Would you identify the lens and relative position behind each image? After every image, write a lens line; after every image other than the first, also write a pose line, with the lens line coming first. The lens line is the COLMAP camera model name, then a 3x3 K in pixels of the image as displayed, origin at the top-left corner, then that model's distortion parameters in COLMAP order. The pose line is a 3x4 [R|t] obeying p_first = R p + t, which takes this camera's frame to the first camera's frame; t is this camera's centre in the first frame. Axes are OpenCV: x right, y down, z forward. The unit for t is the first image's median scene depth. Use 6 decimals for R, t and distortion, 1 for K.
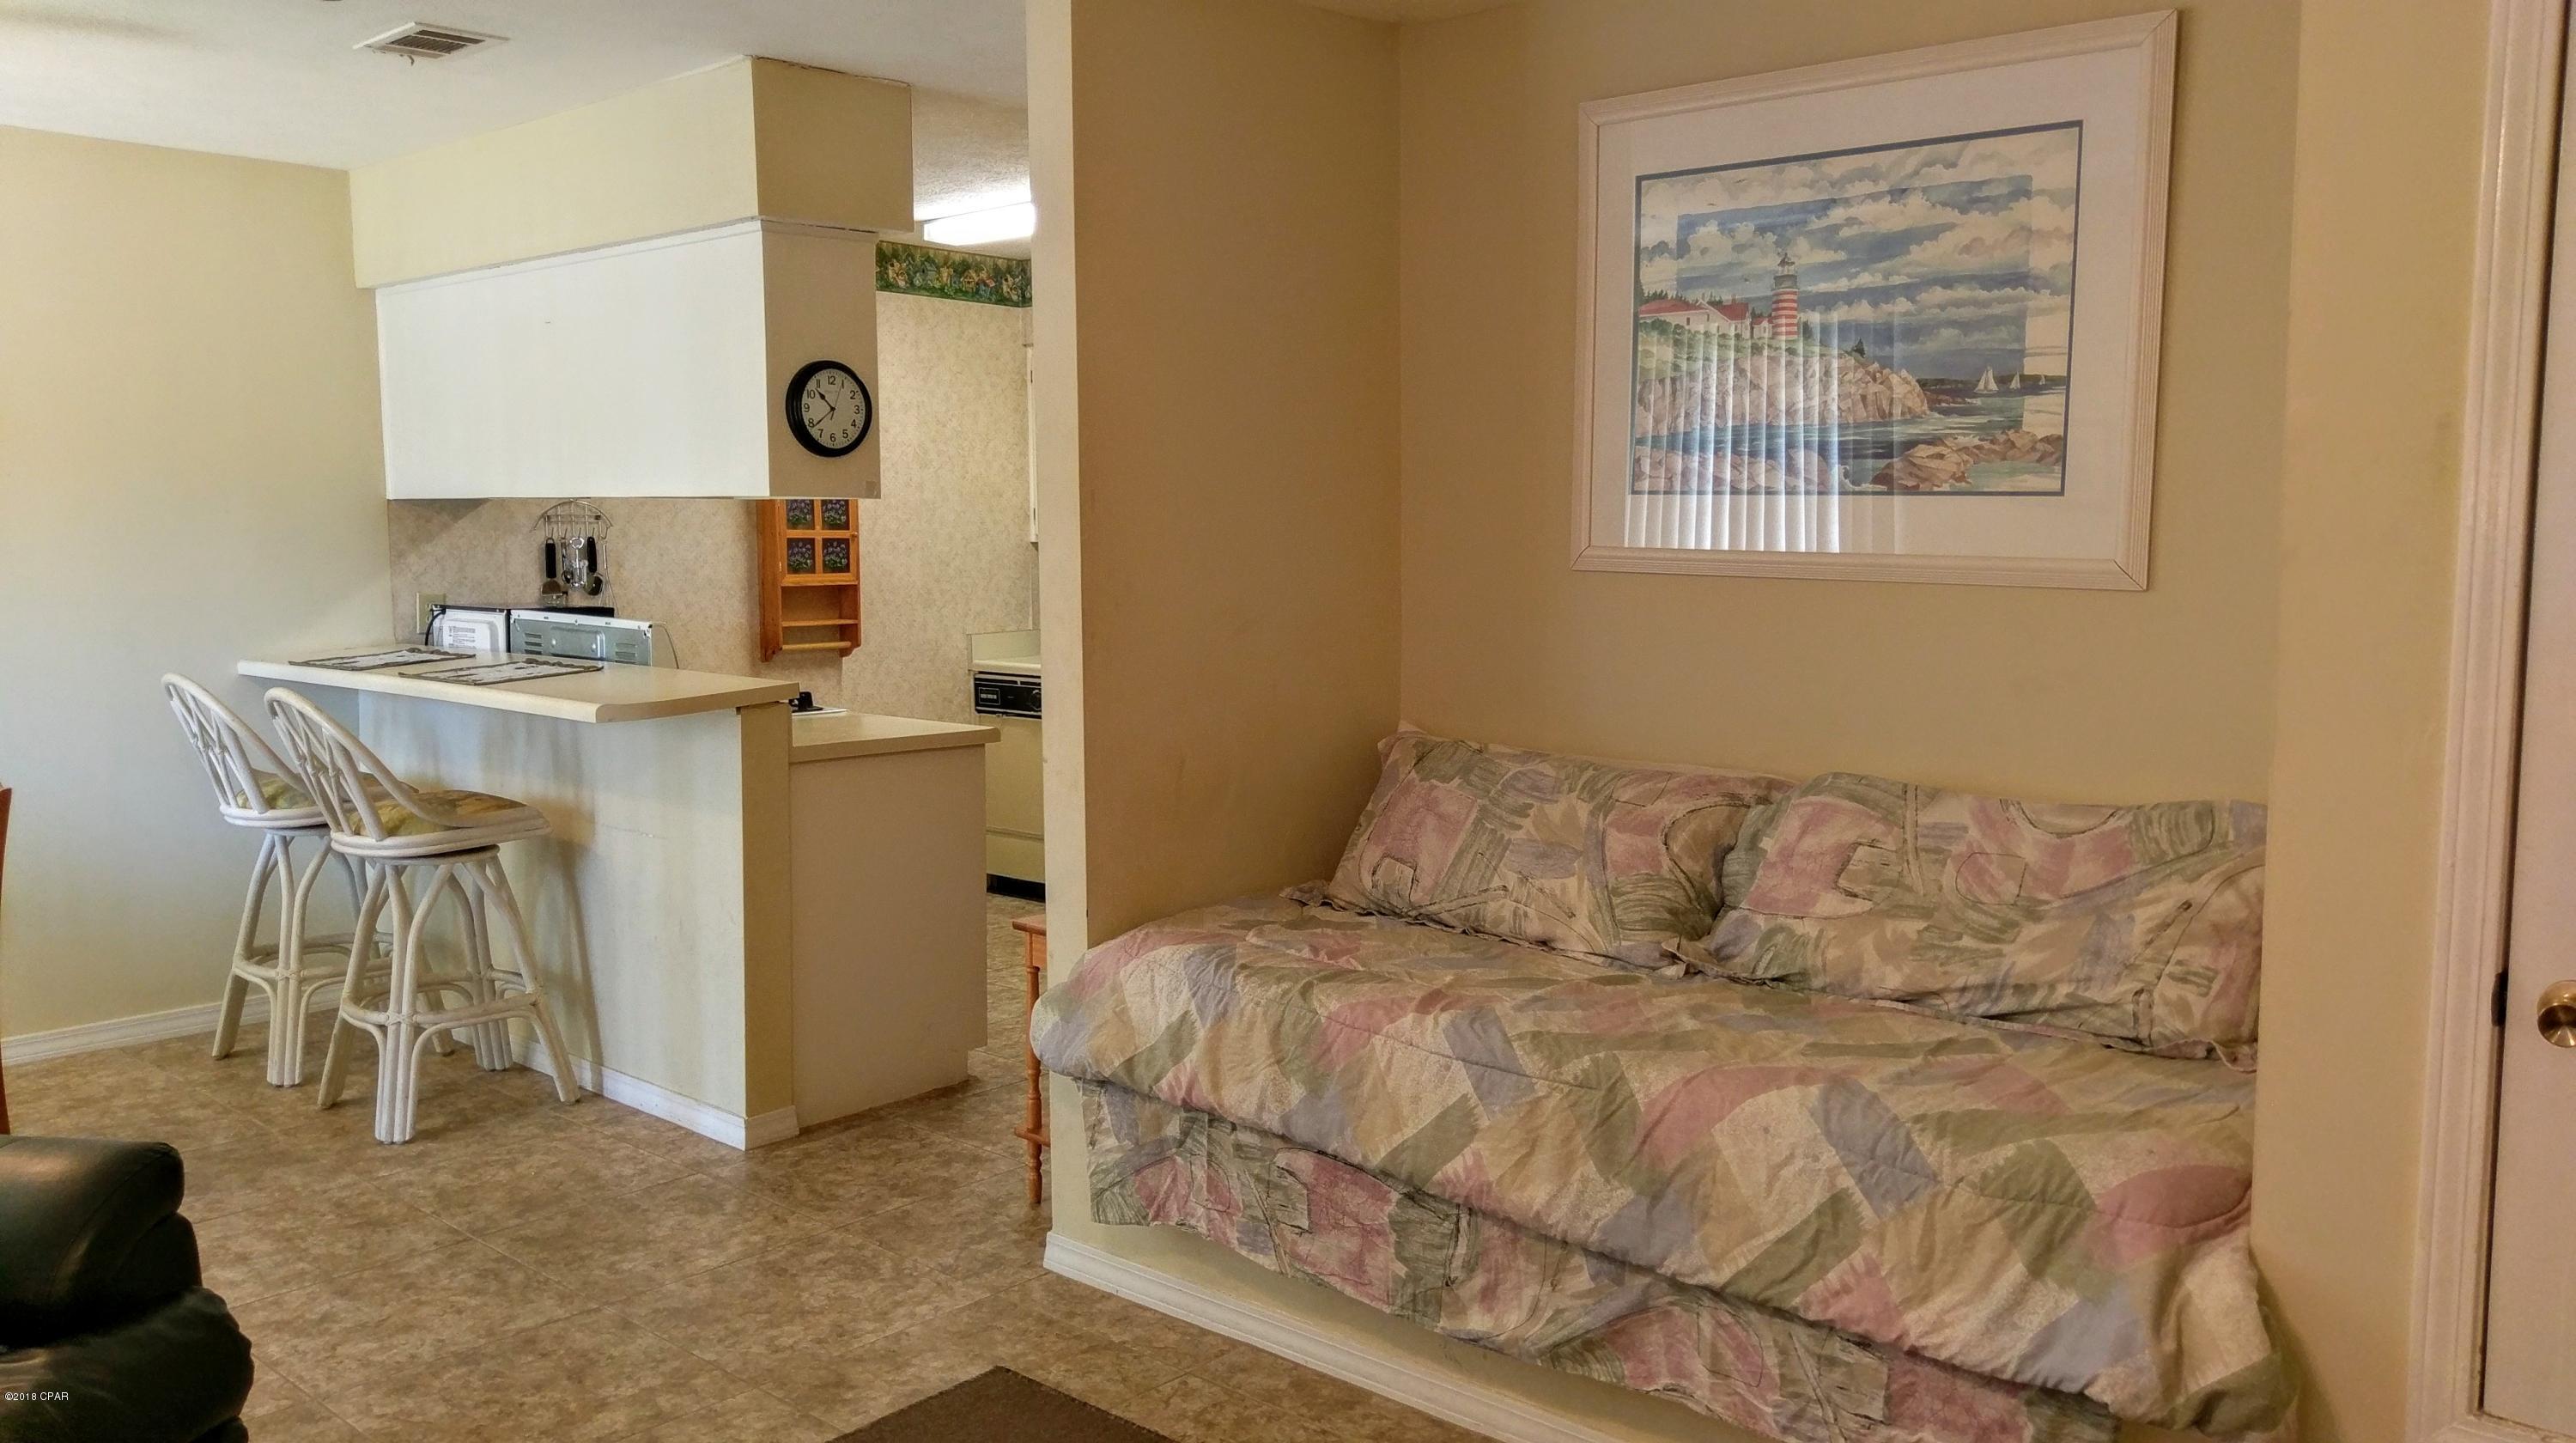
lens RADIAL K [[1951.4, 0, 1298.1], [0, 1951.4, 723.1], [0, 0, 1]] dist [0.007384, -0.009475]
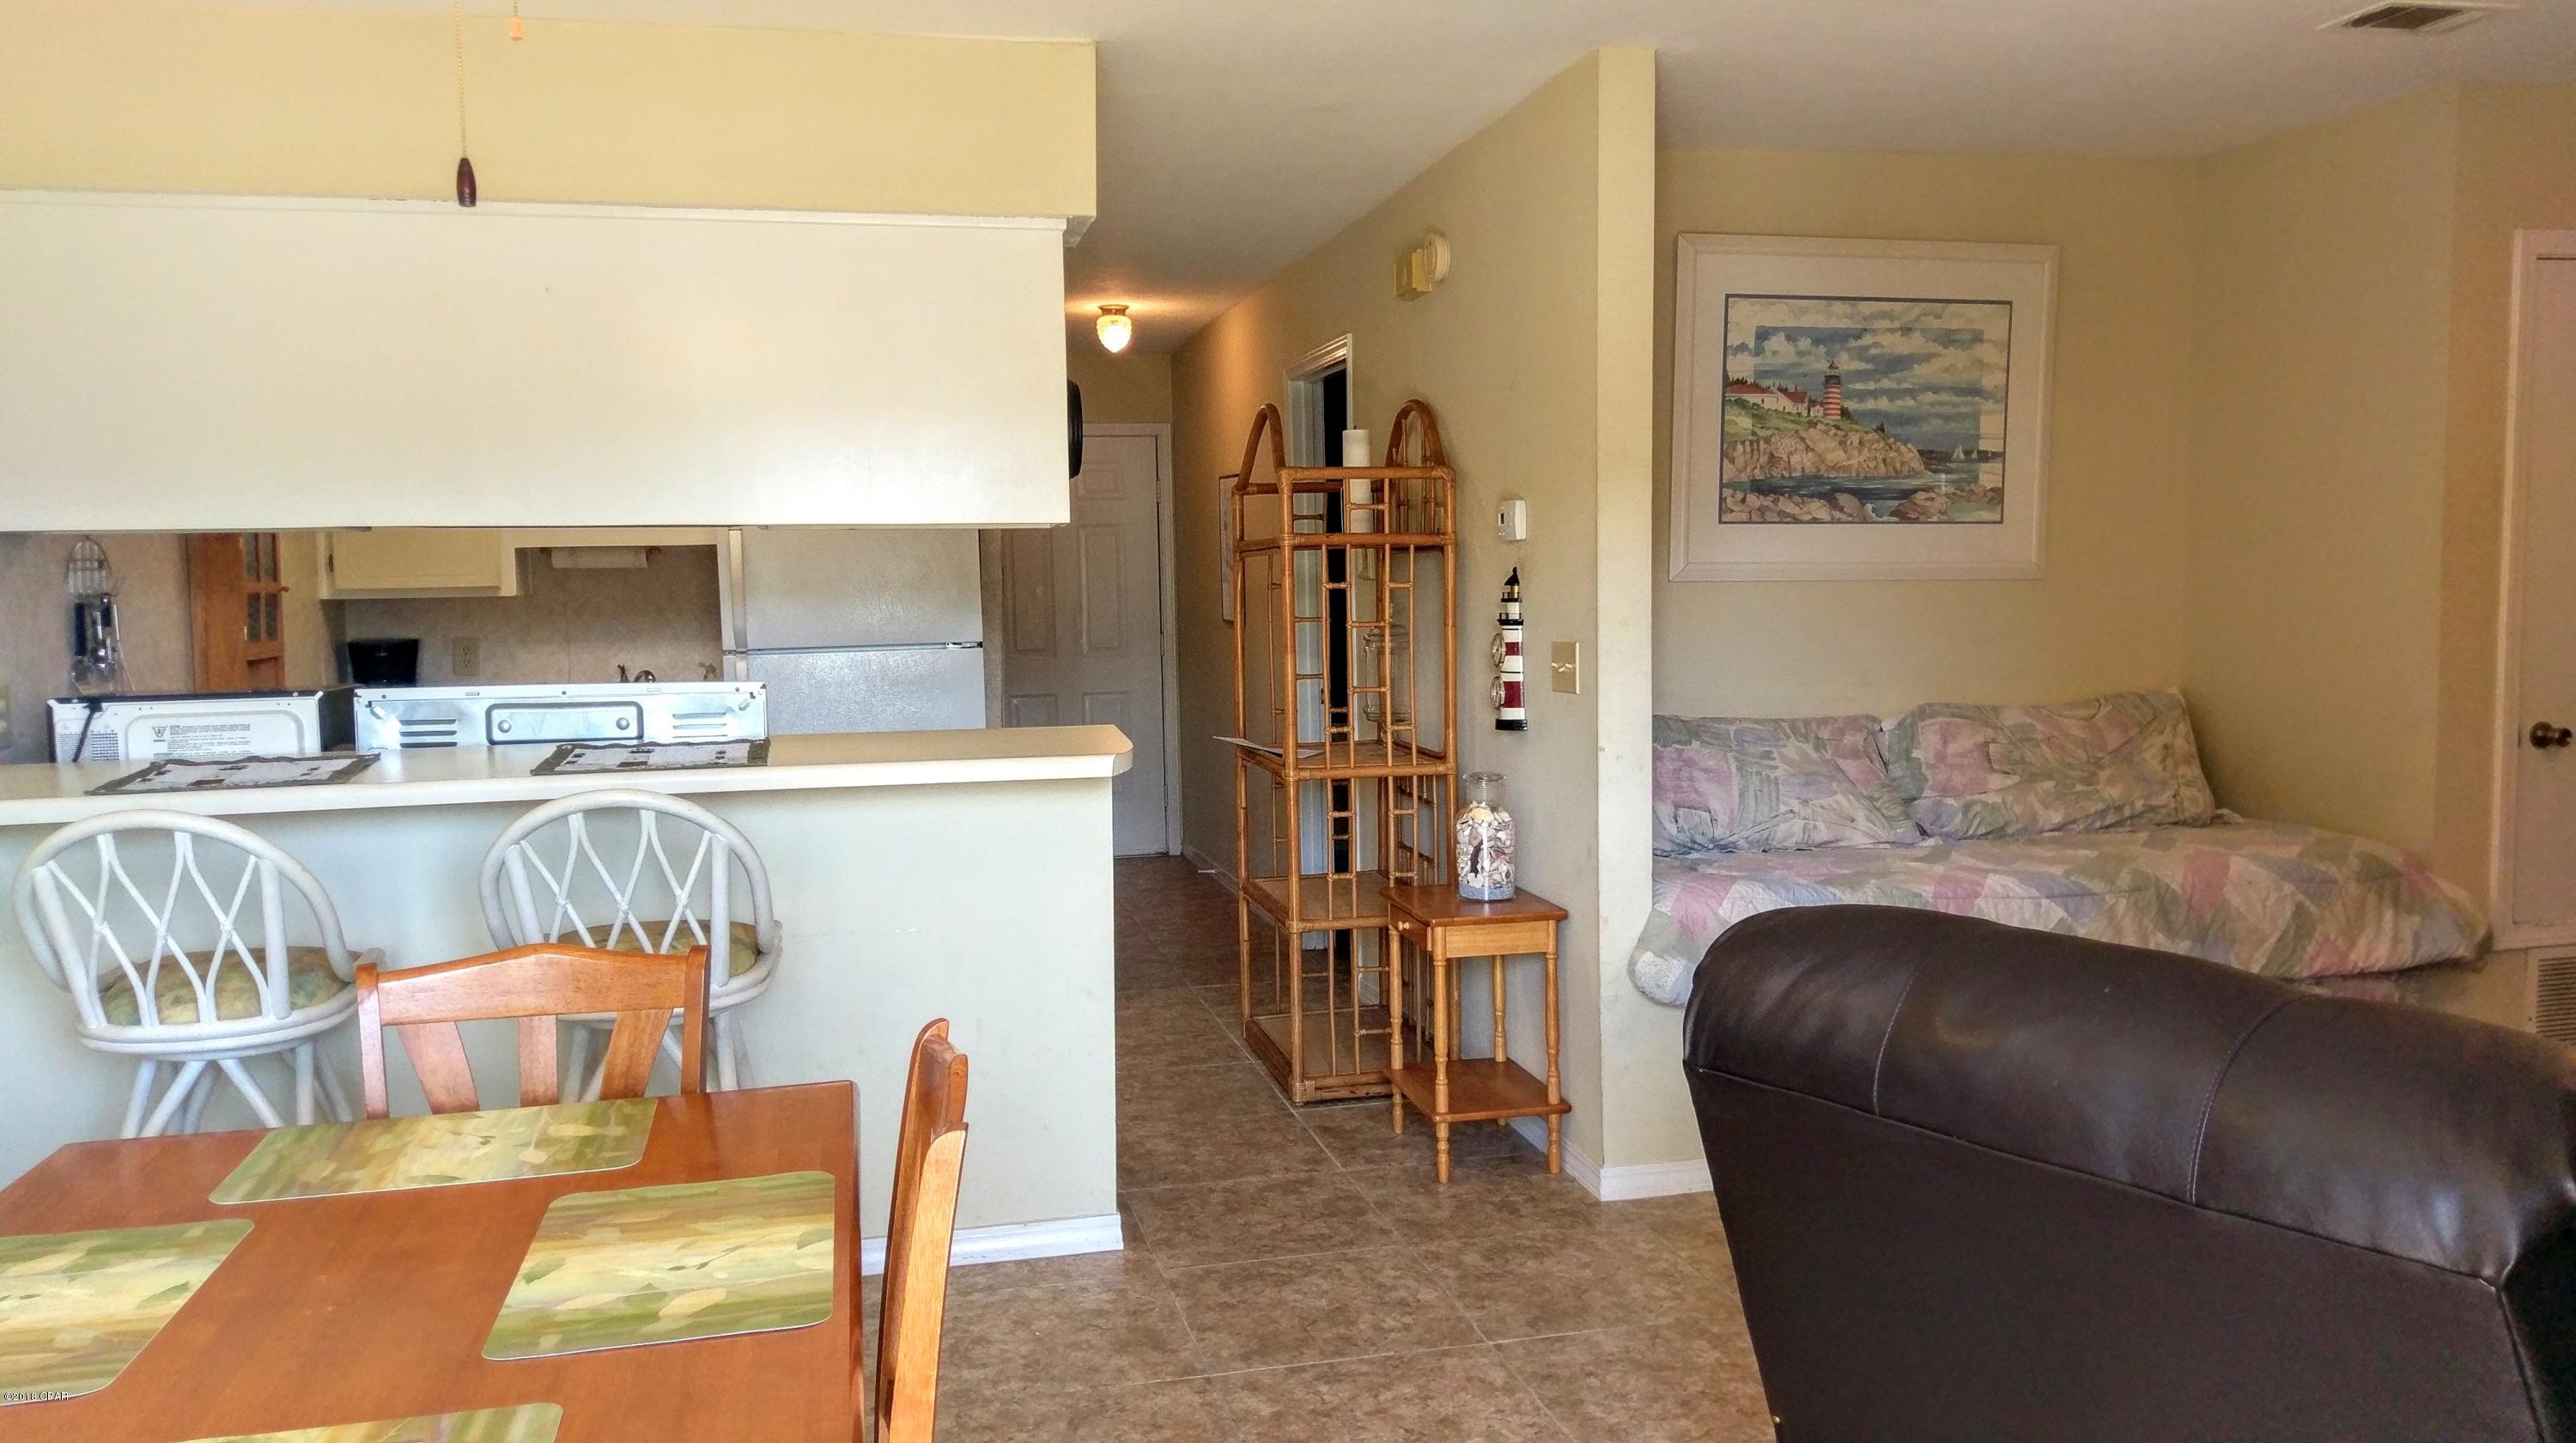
lens RADIAL K [[1951.4, 0, 1299.6], [0, 1951.4, 715.2], [0, 0, 1]] dist [0.007384, -0.009475]
pose [[0.565830, -0.074053, 0.821190, -1.194090], [0.103150, 0.994492, 0.018607, -0.042402], [-0.818045, 0.074177, 0.570351, 0.499749]]
